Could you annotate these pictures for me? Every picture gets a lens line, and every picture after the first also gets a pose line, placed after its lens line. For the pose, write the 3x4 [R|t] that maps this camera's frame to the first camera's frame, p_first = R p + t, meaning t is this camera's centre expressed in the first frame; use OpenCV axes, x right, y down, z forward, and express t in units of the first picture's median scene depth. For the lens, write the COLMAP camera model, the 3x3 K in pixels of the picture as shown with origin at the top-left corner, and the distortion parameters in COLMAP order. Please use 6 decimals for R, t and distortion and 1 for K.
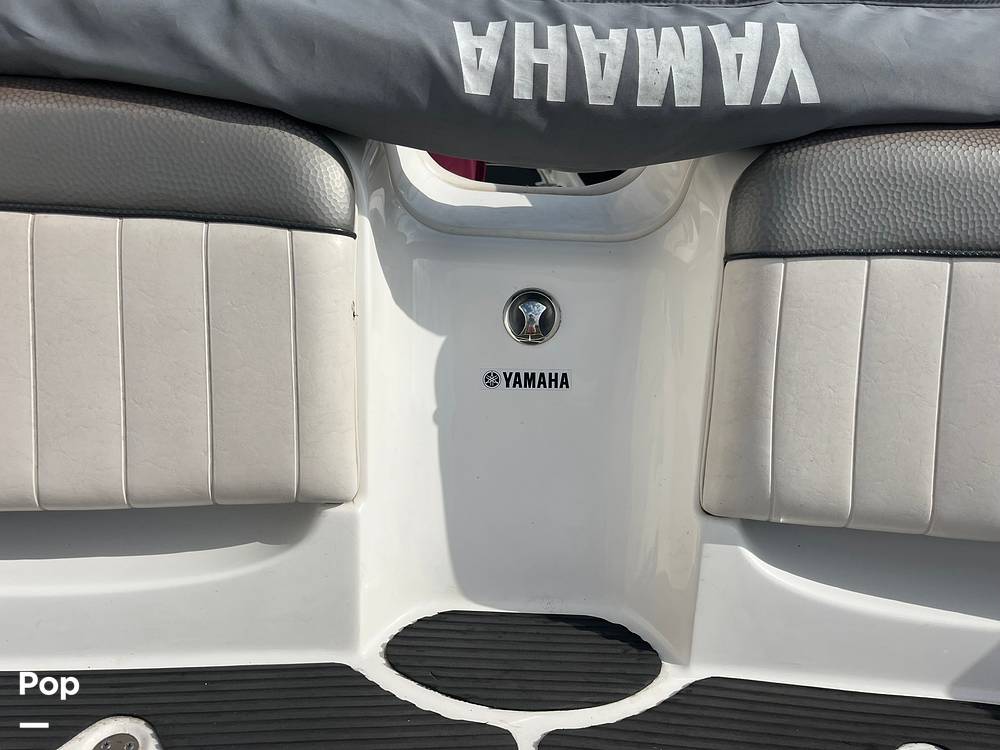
lens RADIAL K [[765.0, 0, 497.5], [0, 765.0, 375.0], [0, 0, 1]] dist [0.062836, -0.072266]
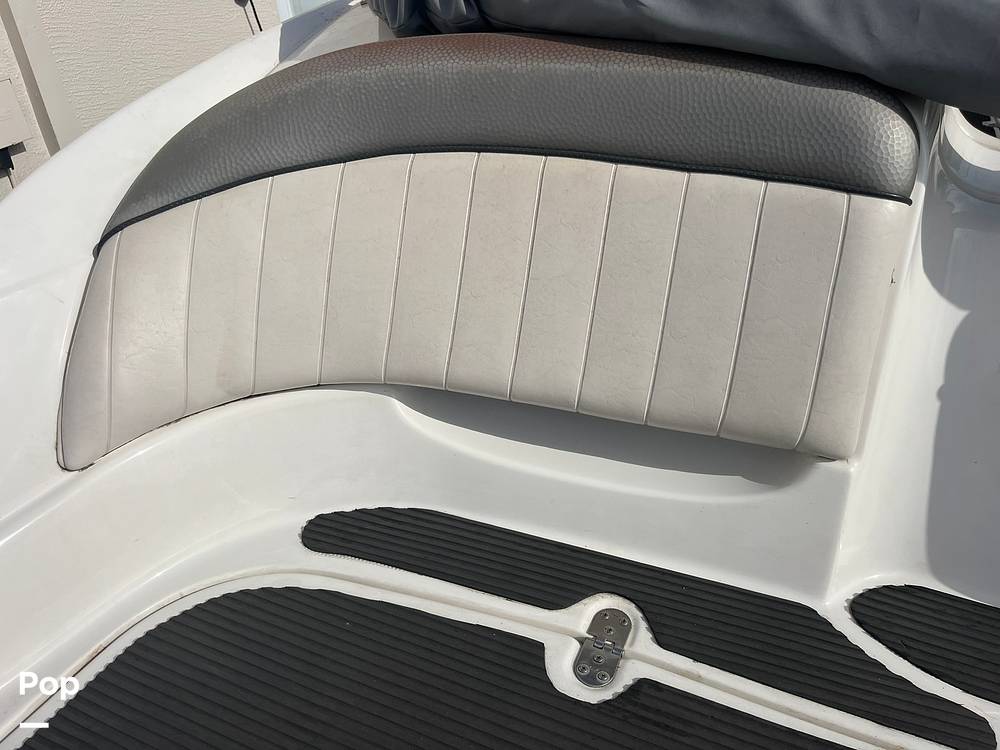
lens RADIAL K [[765.0, 0, 478.7], [0, 765.0, 359.2], [0, 0, 1]] dist [0.062836, -0.072266]
pose [[0.909684, 0.166893, -0.380292, -0.269708], [-0.135859, 0.984906, 0.107246, -0.013374], [0.392451, -0.045894, 0.918627, -0.143155]]
